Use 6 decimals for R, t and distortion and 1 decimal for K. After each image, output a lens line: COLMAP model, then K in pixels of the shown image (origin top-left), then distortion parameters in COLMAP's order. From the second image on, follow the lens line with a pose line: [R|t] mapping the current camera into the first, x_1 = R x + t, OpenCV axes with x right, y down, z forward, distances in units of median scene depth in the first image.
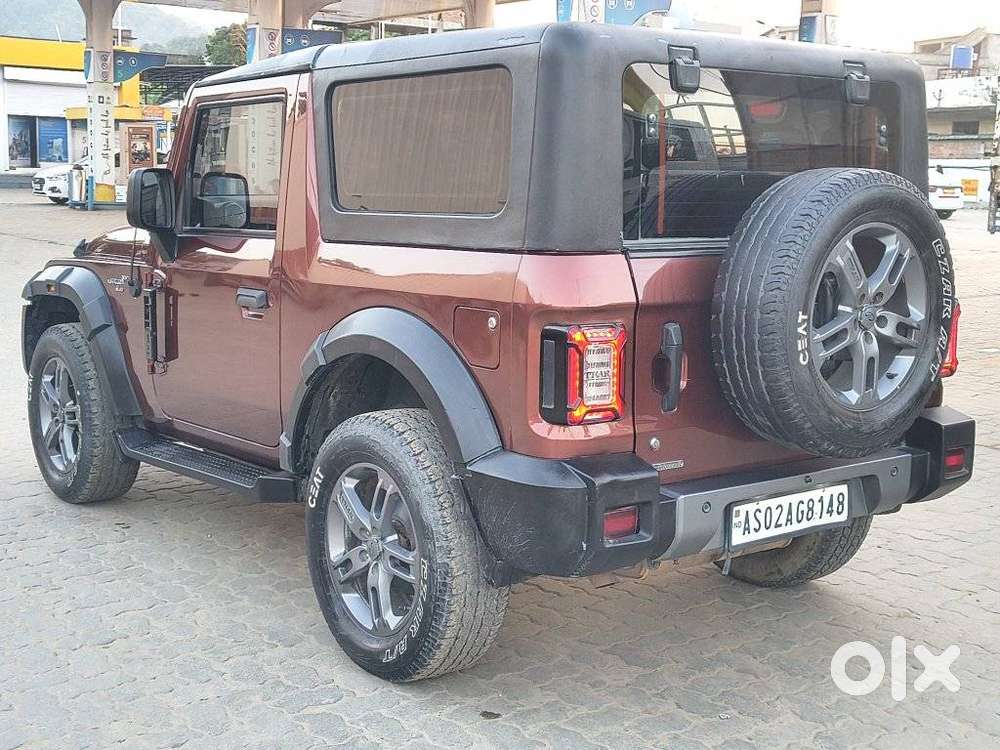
lens RADIAL K [[1379.5, 0, 500.0], [0, 1379.5, 375.0], [0, 0, 1]] dist [0.005870, 0.128229]
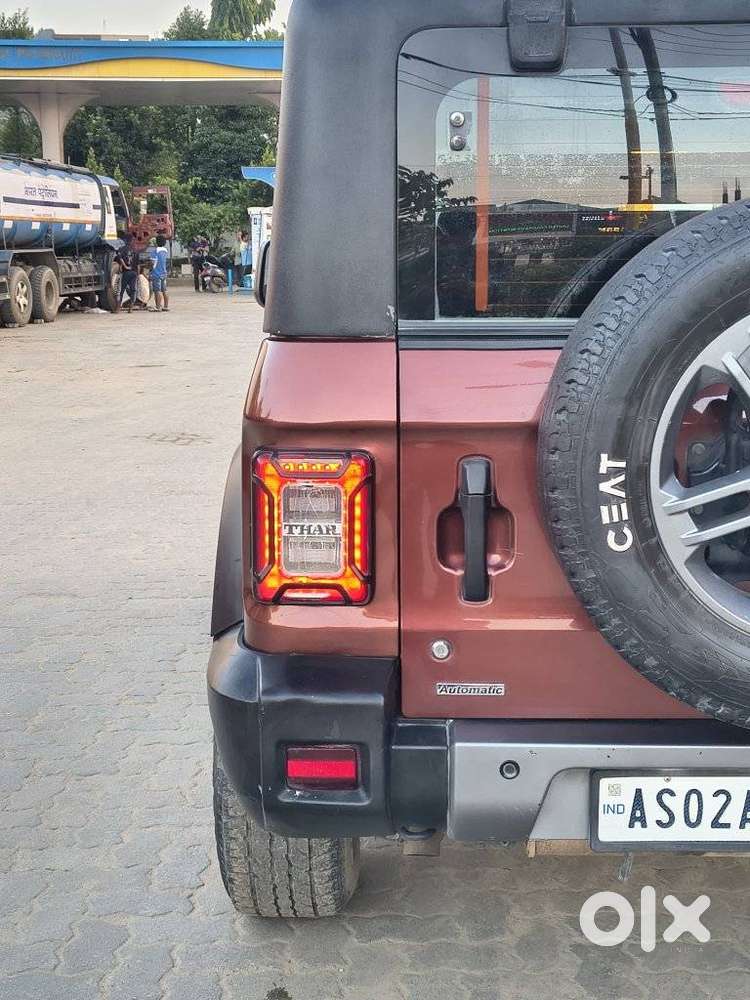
lens RADIAL K [[1379.5, 0, 381.4], [0, 1379.5, 493.8], [0, 0, 1]] dist [0.005870, 0.128229]
pose [[0.780047, 0.085722, -0.619822, 0.438923], [-0.074704, 0.996245, 0.043766, -0.042545], [0.621246, 0.012164, 0.783521, 0.466254]]
